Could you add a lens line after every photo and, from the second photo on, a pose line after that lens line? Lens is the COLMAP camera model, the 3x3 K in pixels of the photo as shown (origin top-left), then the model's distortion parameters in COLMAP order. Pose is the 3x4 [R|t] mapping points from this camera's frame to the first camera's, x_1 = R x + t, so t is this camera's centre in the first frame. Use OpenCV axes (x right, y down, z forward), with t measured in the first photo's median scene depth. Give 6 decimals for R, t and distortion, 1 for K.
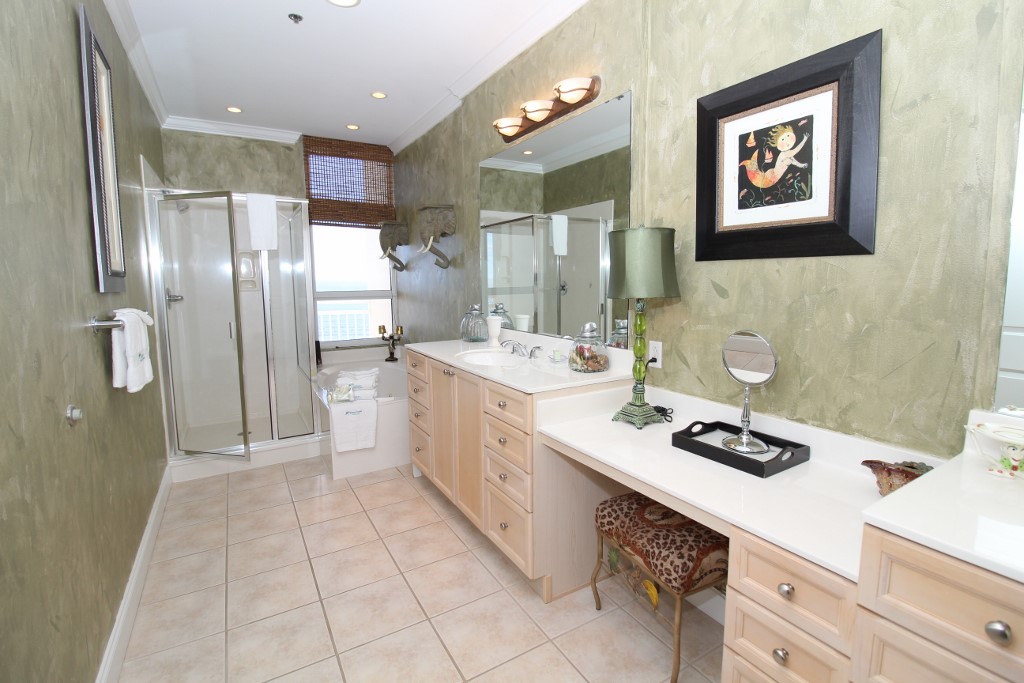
lens RADIAL K [[475.0, 0, 517.7], [0, 475.0, 334.5], [0, 0, 1]] dist [-0.010838, -0.004628]
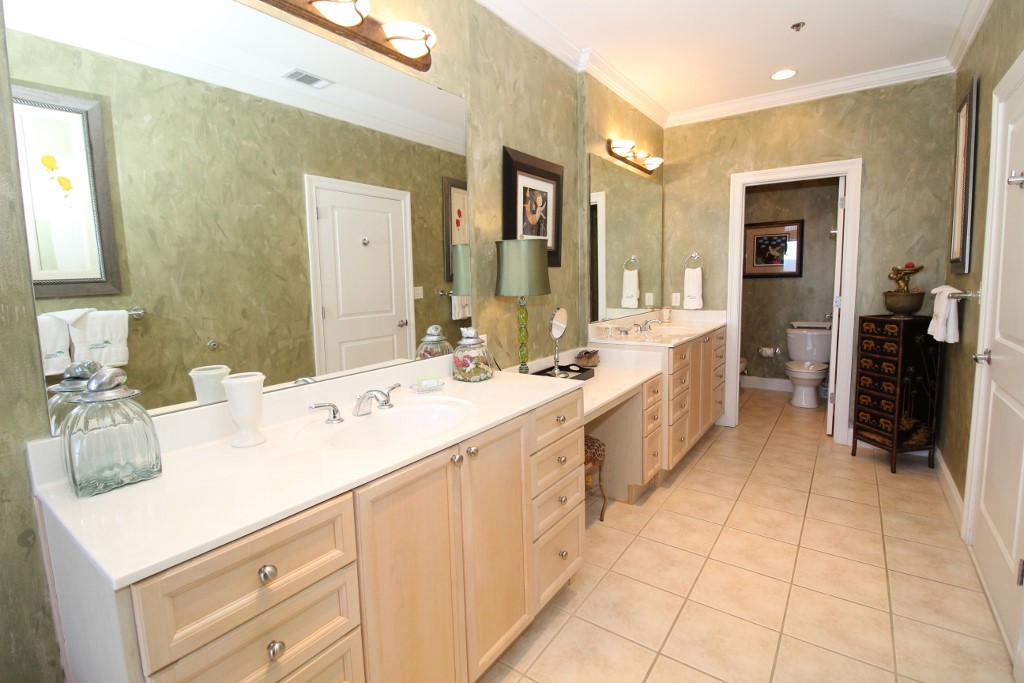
lens RADIAL K [[475.0, 0, 515.7], [0, 475.0, 334.9], [0, 0, 1]] dist [-0.010838, -0.004628]
pose [[-0.408225, -0.089177, 0.908515, -1.009186], [0.137530, 0.977850, 0.157779, -0.201905], [-0.902462, 0.189358, -0.386919, 1.776205]]
